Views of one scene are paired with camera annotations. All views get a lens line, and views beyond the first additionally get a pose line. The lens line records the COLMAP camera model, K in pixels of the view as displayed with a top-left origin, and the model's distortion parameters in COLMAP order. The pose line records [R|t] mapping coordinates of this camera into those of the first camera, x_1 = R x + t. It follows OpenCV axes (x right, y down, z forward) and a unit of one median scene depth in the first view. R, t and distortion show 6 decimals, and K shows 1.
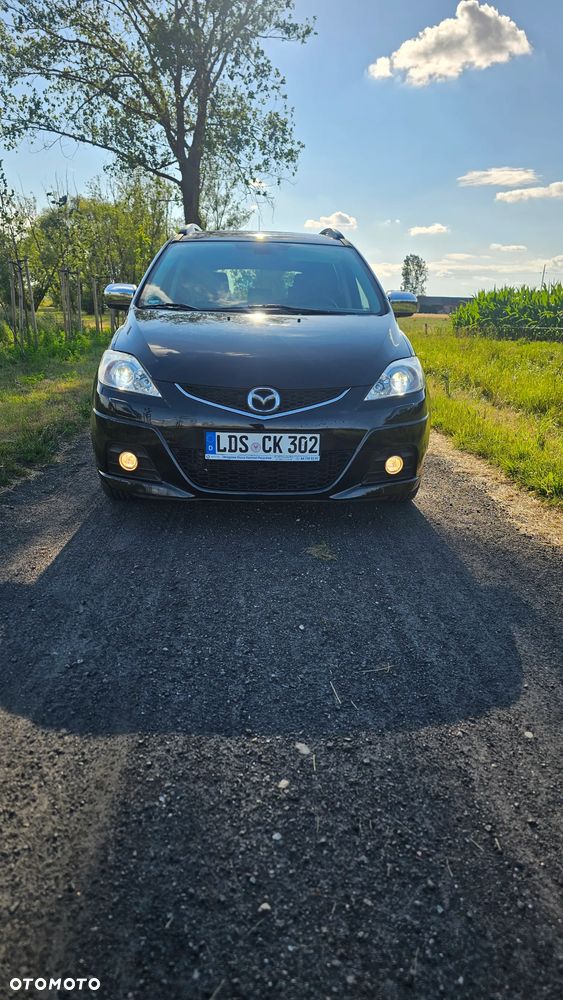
lens RADIAL K [[676.9, 0, 282.5], [0, 676.9, 504.1], [0, 0, 1]] dist [0.035726, -0.033434]
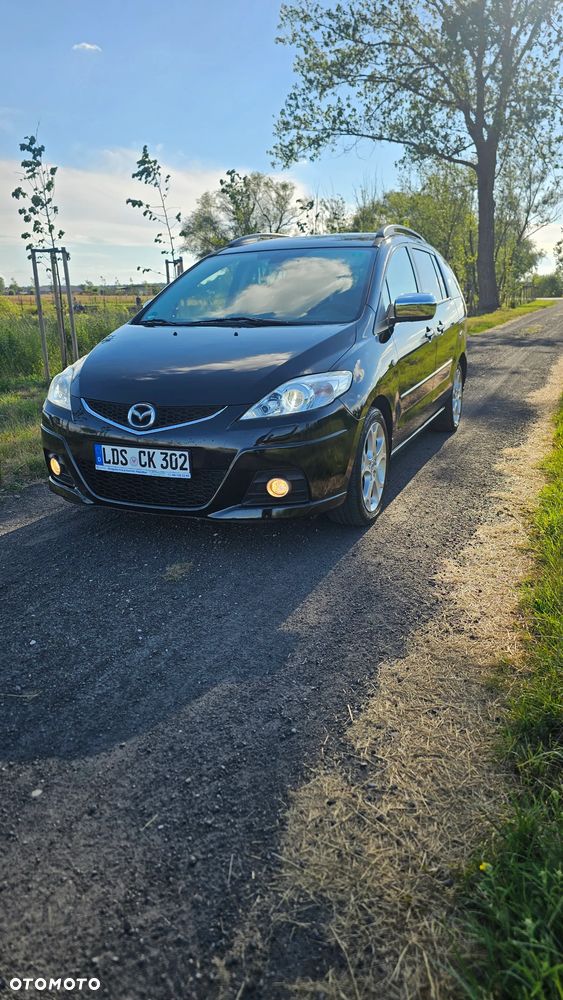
lens RADIAL K [[676.9, 0, 276.0], [0, 676.9, 487.4], [0, 0, 1]] dist [0.035726, -0.033434]
pose [[0.891611, 0.077364, -0.446144, 0.587686], [-0.079743, 0.996724, 0.013473, -0.071085], [0.445725, 0.023565, 0.894860, 0.159534]]
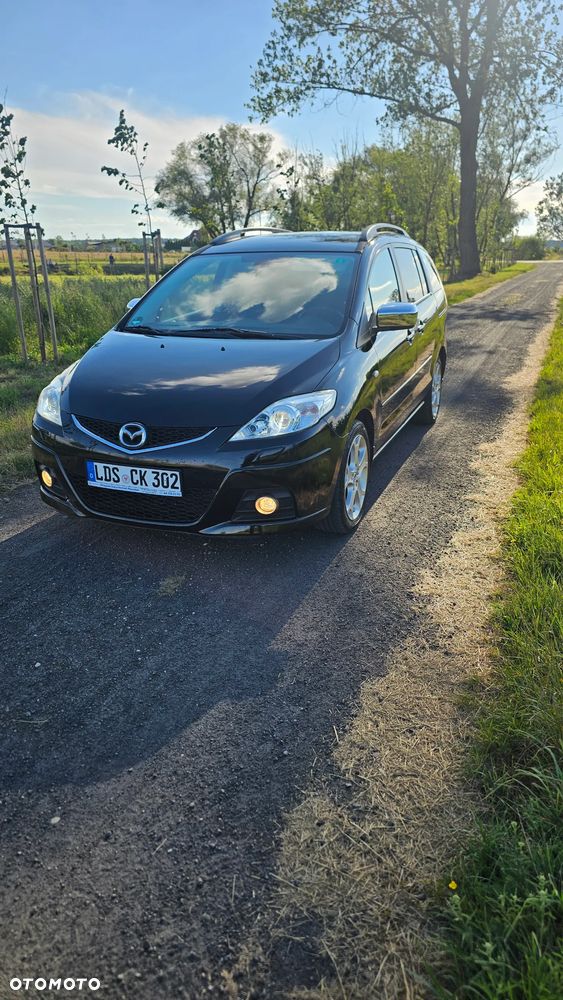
lens RADIAL K [[676.9, 0, 283.3], [0, 676.9, 503.6], [0, 0, 1]] dist [0.035726, -0.033434]
pose [[0.909722, 0.108268, -0.400855, 0.588558], [-0.078742, 0.992872, 0.089466, -0.152004], [0.407684, -0.049825, 0.911763, 0.113724]]
